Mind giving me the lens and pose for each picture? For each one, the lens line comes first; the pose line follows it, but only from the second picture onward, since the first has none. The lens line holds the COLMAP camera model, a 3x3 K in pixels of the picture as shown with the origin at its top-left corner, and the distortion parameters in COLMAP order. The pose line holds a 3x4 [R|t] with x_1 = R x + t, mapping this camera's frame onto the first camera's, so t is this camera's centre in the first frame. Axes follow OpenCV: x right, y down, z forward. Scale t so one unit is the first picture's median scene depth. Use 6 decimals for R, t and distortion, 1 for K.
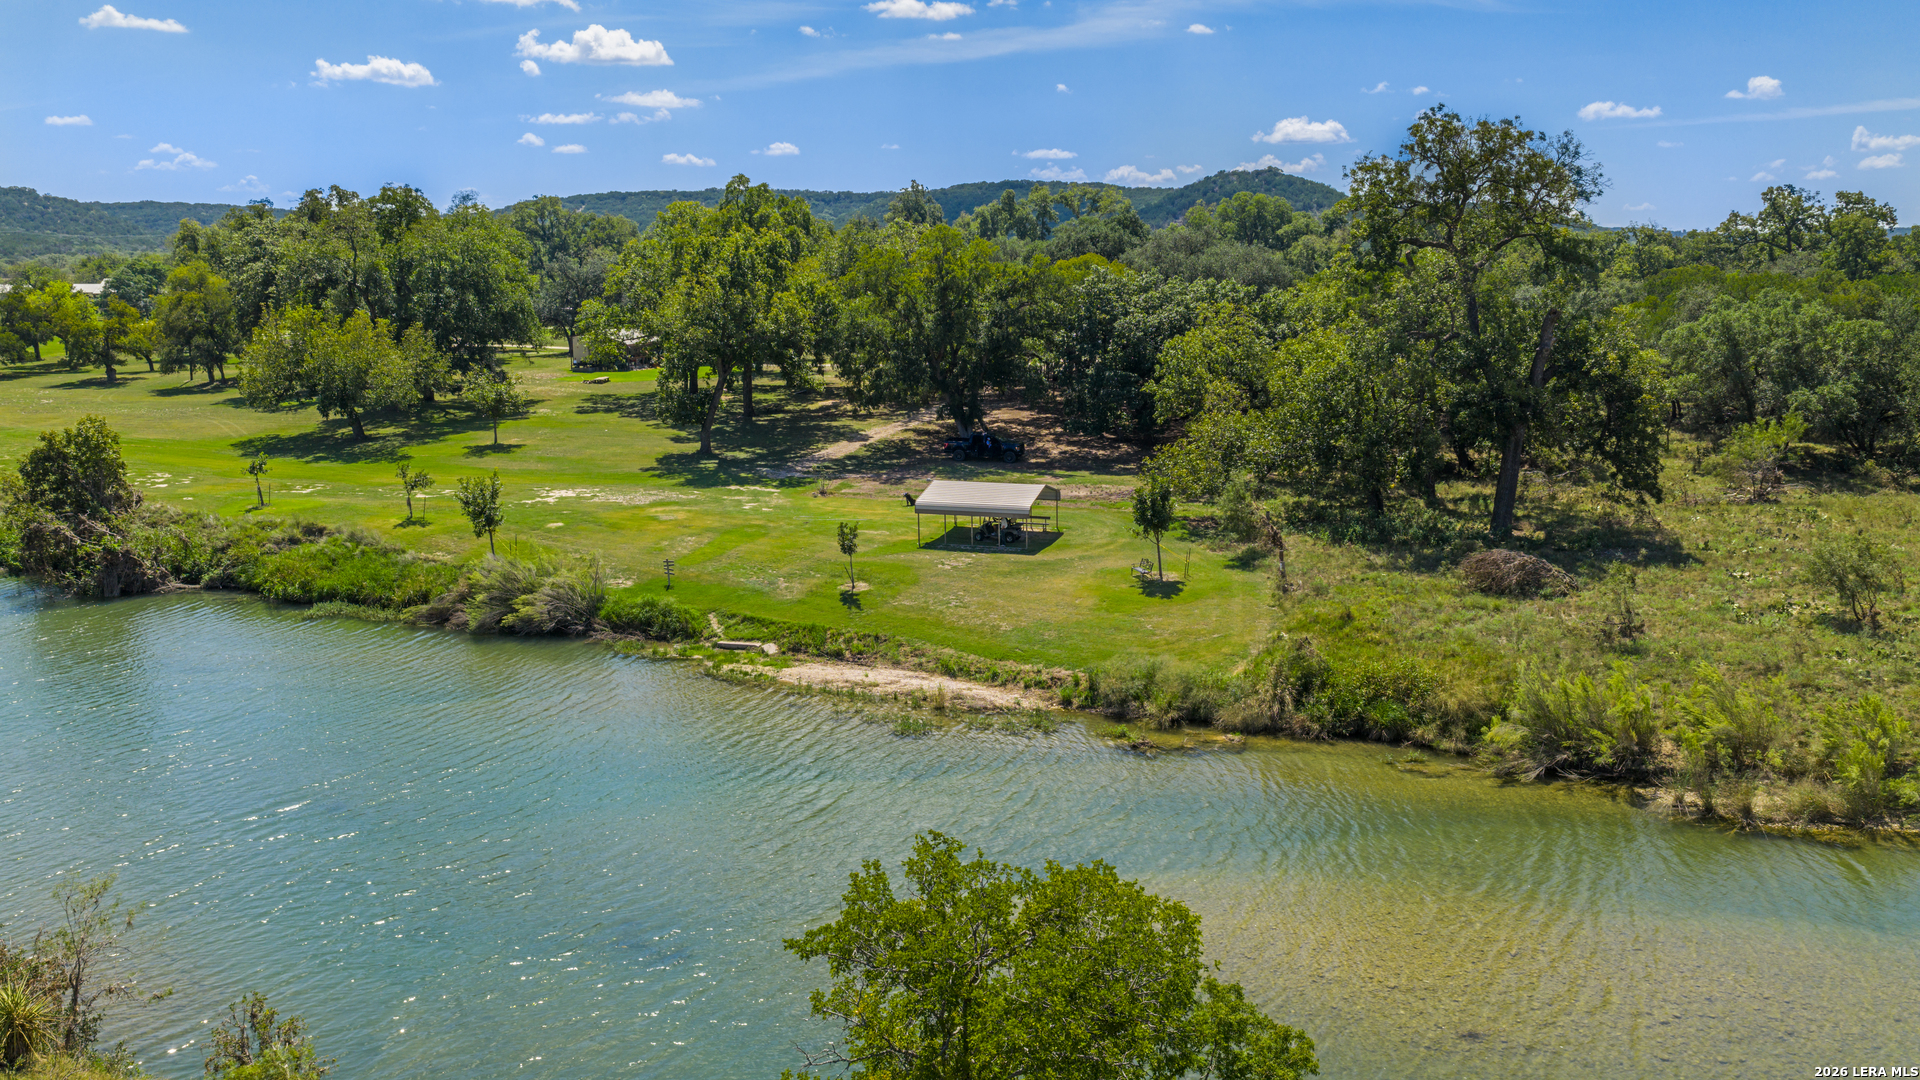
lens RADIAL K [[1567.7, 0, 960.0], [0, 1567.7, 540.0], [0, 0, 1]] dist [0.007431, -0.000781]
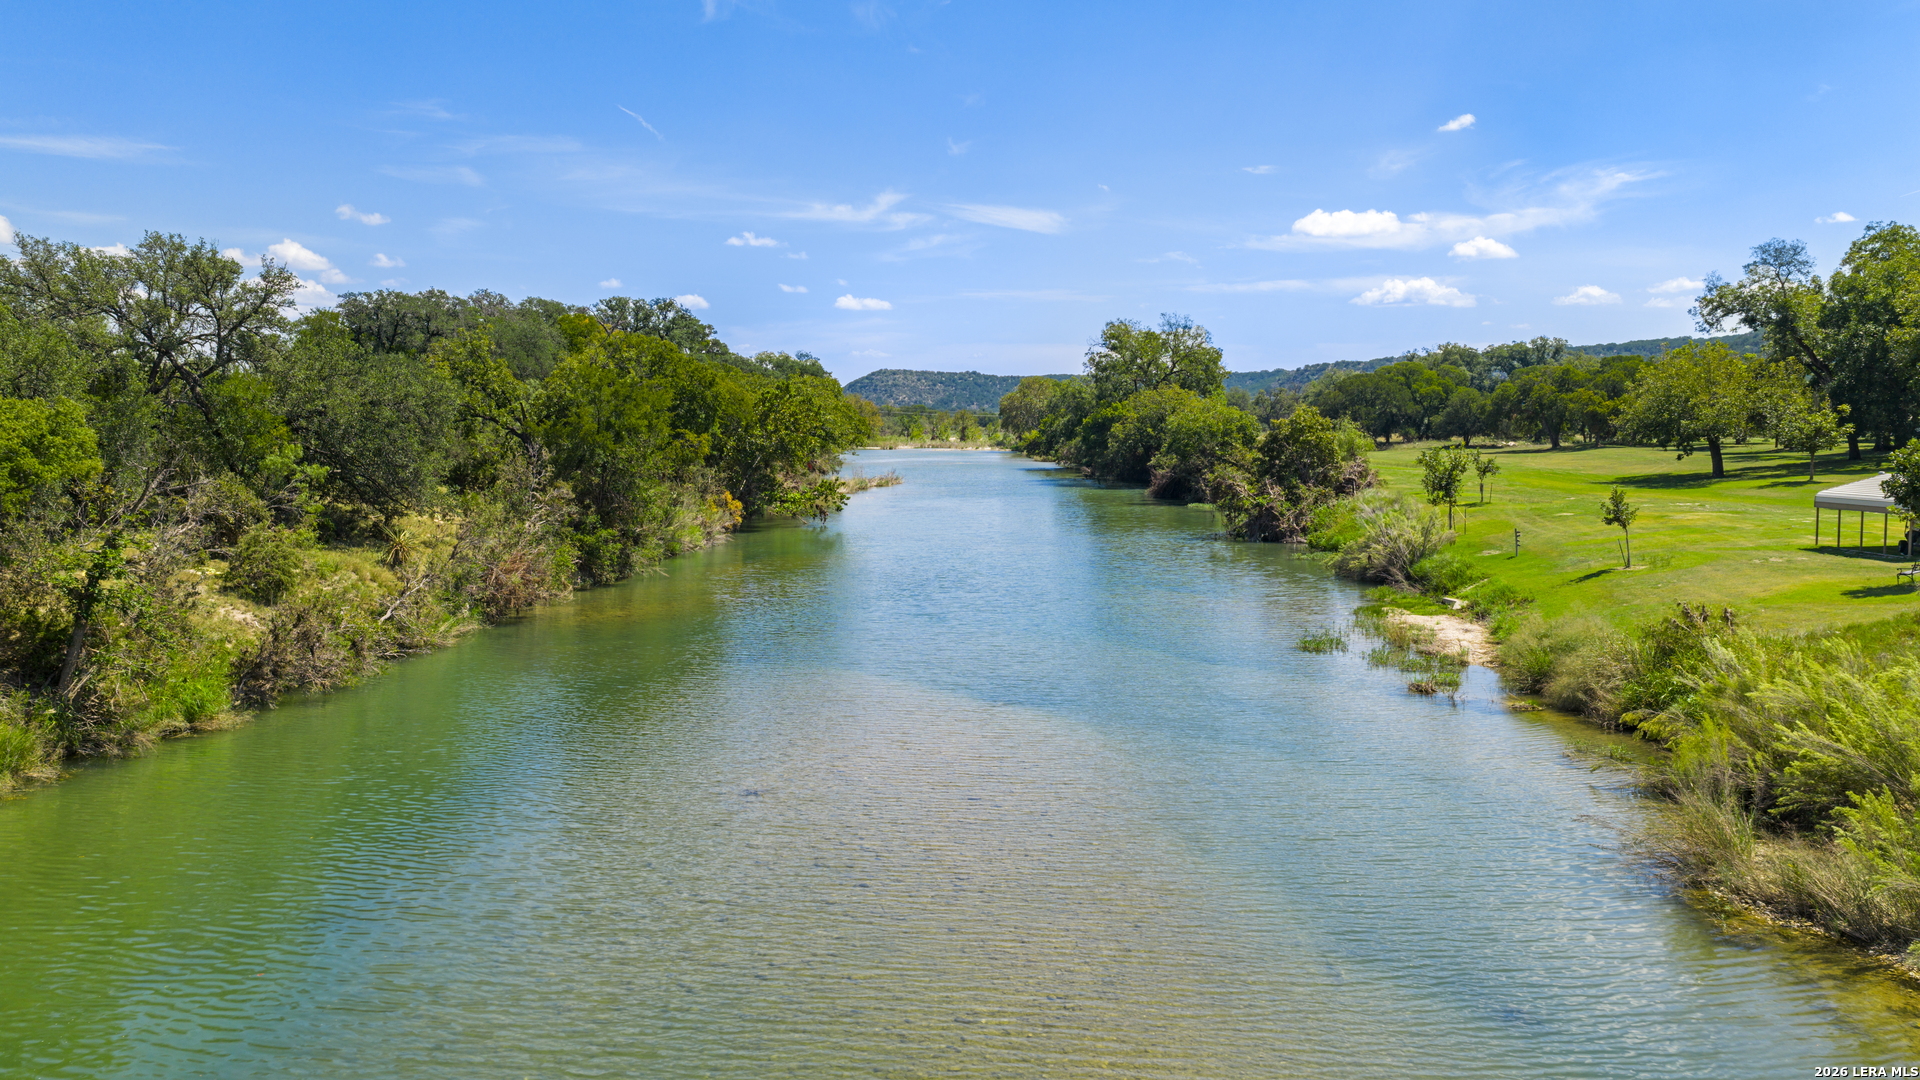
lens RADIAL K [[1567.7, 0, 960.0], [0, 1567.7, 540.0], [0, 0, 1]] dist [0.007431, -0.000781]
pose [[0.361159, 0.073190, -0.929628, 0.546668], [-0.162073, 0.986669, 0.014716, 0.056195], [0.918312, 0.145352, 0.368206, 0.324907]]
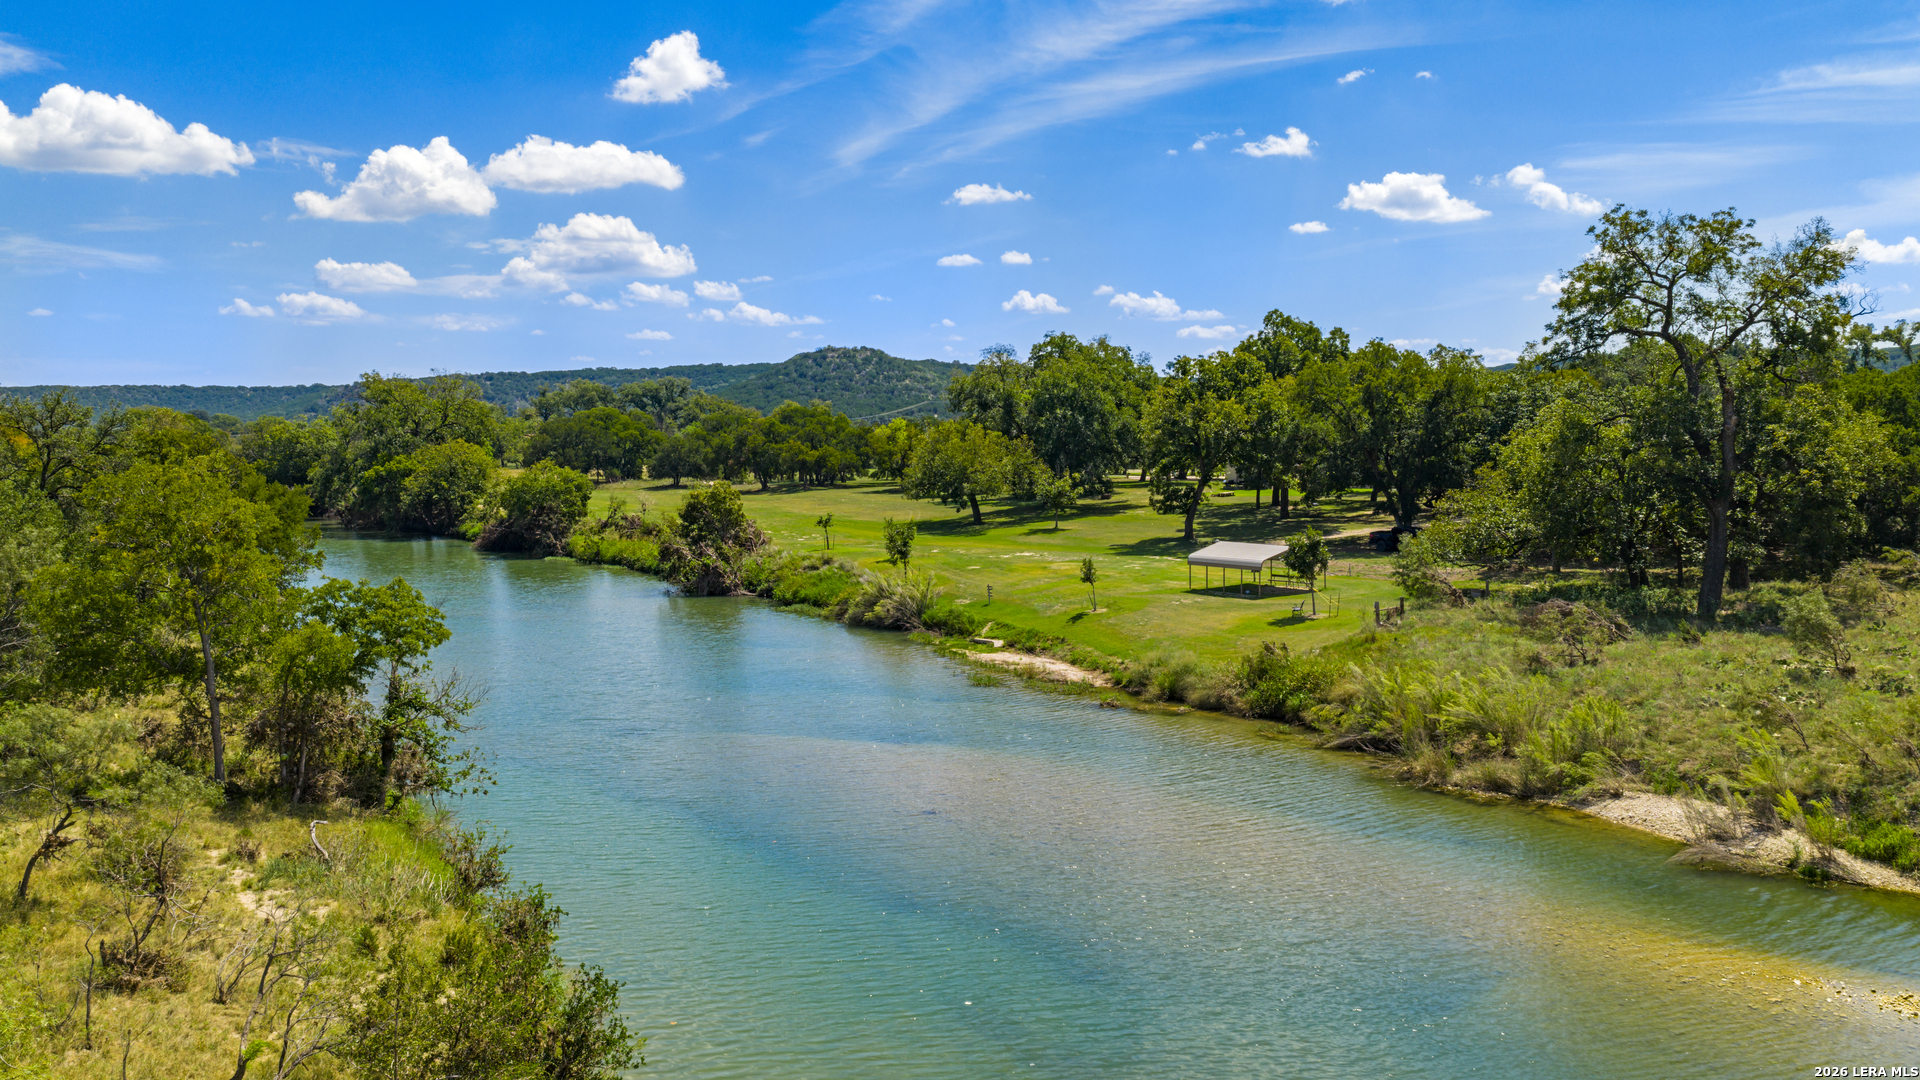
lens RADIAL K [[1567.7, 0, 960.0], [0, 1567.7, 540.0], [0, 0, 1]] dist [0.007431, -0.000781]
pose [[0.824802, 0.039633, -0.564031, 0.511658], [-0.099056, 0.992241, -0.075132, 0.073034], [0.556678, 0.117840, 0.822328, -0.101388]]
